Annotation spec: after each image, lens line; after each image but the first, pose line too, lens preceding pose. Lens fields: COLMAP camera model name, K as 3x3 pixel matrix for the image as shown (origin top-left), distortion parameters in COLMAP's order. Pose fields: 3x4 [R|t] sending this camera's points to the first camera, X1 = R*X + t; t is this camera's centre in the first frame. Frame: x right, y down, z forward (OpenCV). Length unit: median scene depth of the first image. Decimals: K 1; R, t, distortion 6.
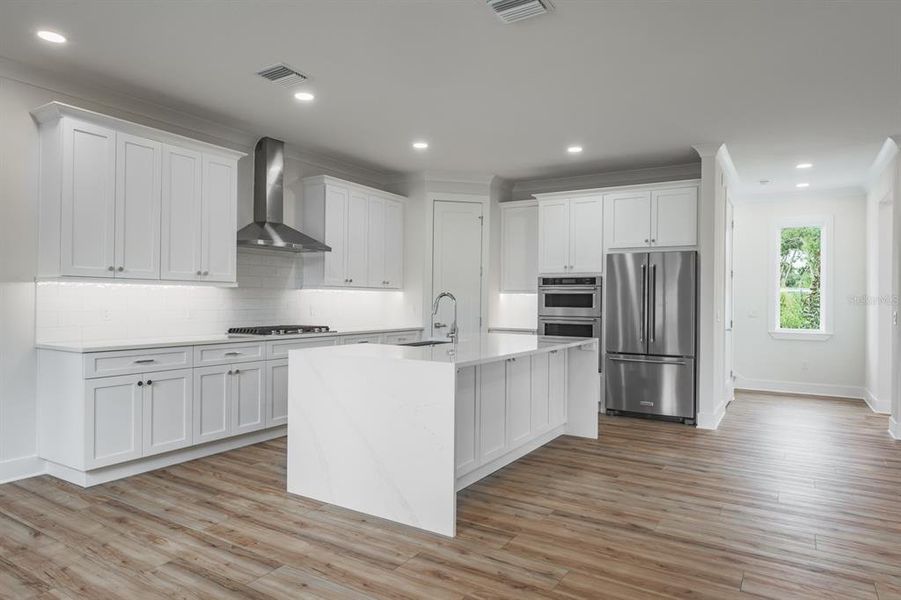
lens RADIAL K [[559.8, 0, 451.2], [0, 559.8, 303.8], [0, 0, 1]] dist [-0.005214, 0.006091]
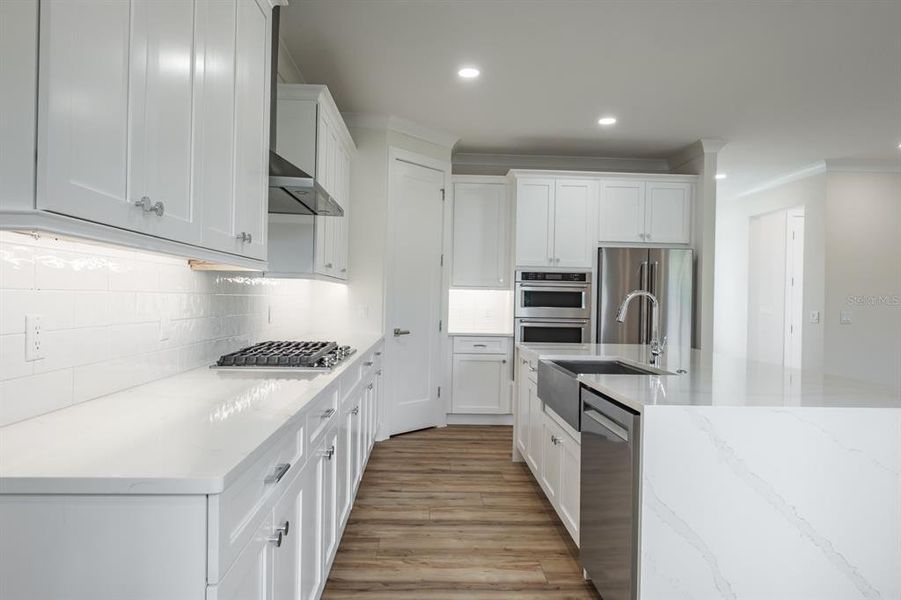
lens RADIAL K [[559.8, 0, 450.2], [0, 559.8, 296.8], [0, 0, 1]] dist [-0.005214, 0.006091]
pose [[0.827018, 0.008733, 0.562108, -0.405820], [-0.007820, 0.999961, -0.004029, -0.005352], [-0.562121, -0.001063, 0.827054, 0.396926]]
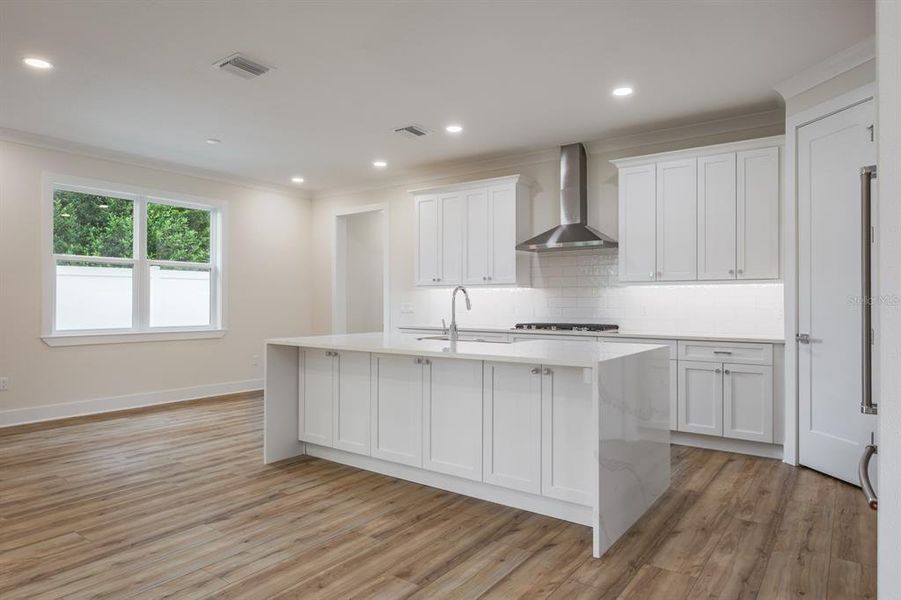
lens RADIAL K [[559.8, 0, 445.7], [0, 559.8, 299.0], [0, 0, 1]] dist [-0.005214, 0.006091]
pose [[-0.086103, -0.012688, -0.996205, 0.647623], [-0.006251, 0.999906, -0.012195, 0.008032], [0.996267, 0.005178, -0.086174, 0.742132]]
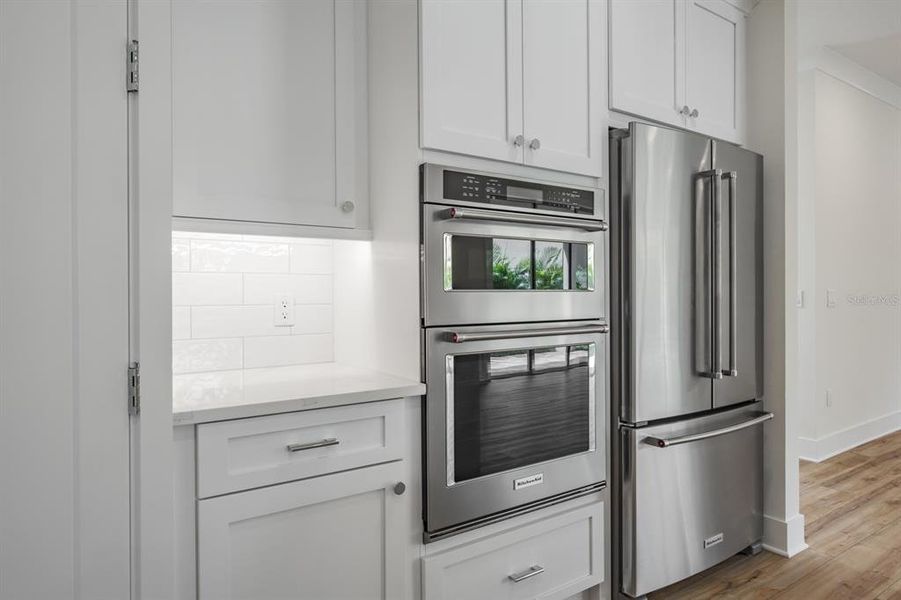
lens RADIAL K [[559.8, 0, 446.3], [0, 559.8, 292.3], [0, 0, 1]] dist [-0.005214, 0.006091]
pose [[0.399712, -0.019759, 0.916428, -0.060451], [0.013658, 0.999785, 0.015599, 0.003248], [-0.916539, 0.006281, 0.399896, 0.949212]]
